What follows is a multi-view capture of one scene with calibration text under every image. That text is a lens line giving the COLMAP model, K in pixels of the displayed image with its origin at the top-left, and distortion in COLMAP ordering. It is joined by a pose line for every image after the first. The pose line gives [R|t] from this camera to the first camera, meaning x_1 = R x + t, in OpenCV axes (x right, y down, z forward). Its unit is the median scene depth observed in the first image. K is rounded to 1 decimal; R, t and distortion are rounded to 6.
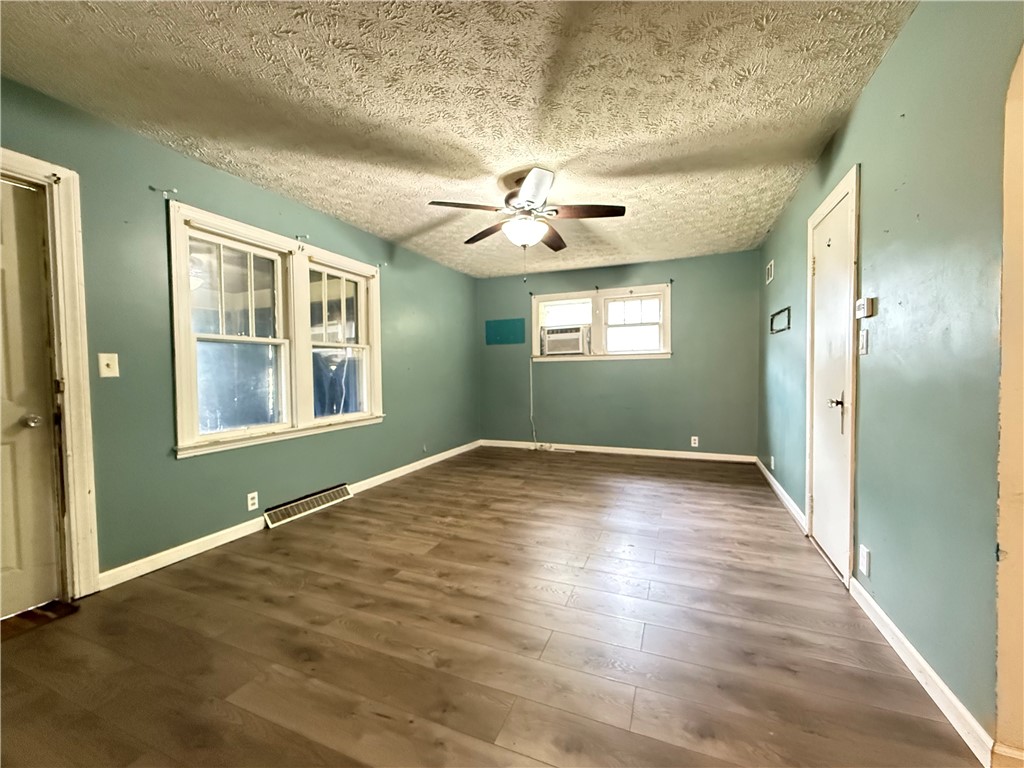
lens RADIAL K [[408.8, 0, 509.8], [0, 408.8, 387.9], [0, 0, 1]] dist [0.000049, 0.000475]
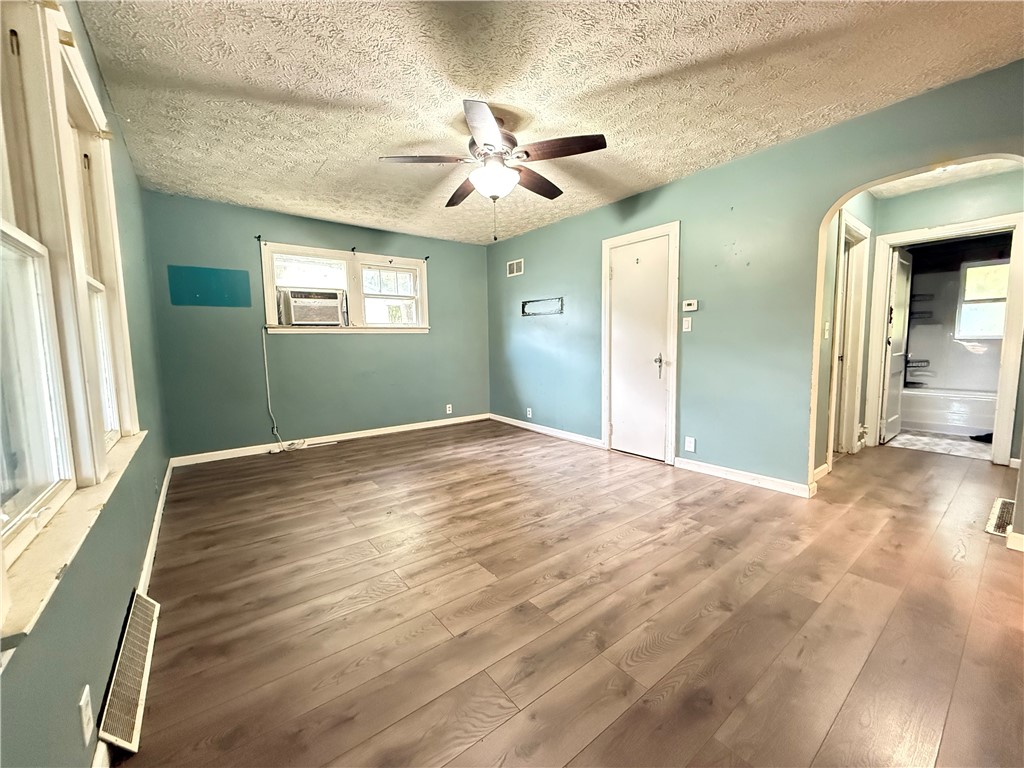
lens RADIAL K [[408.8, 0, 508.1], [0, 408.8, 387.4], [0, 0, 1]] dist [0.000049, 0.000475]
pose [[0.497643, -0.088668, 0.862838, -0.660393], [0.047537, 0.996054, 0.074941, -0.005264], [-0.866078, 0.003723, 0.499894, 0.475348]]
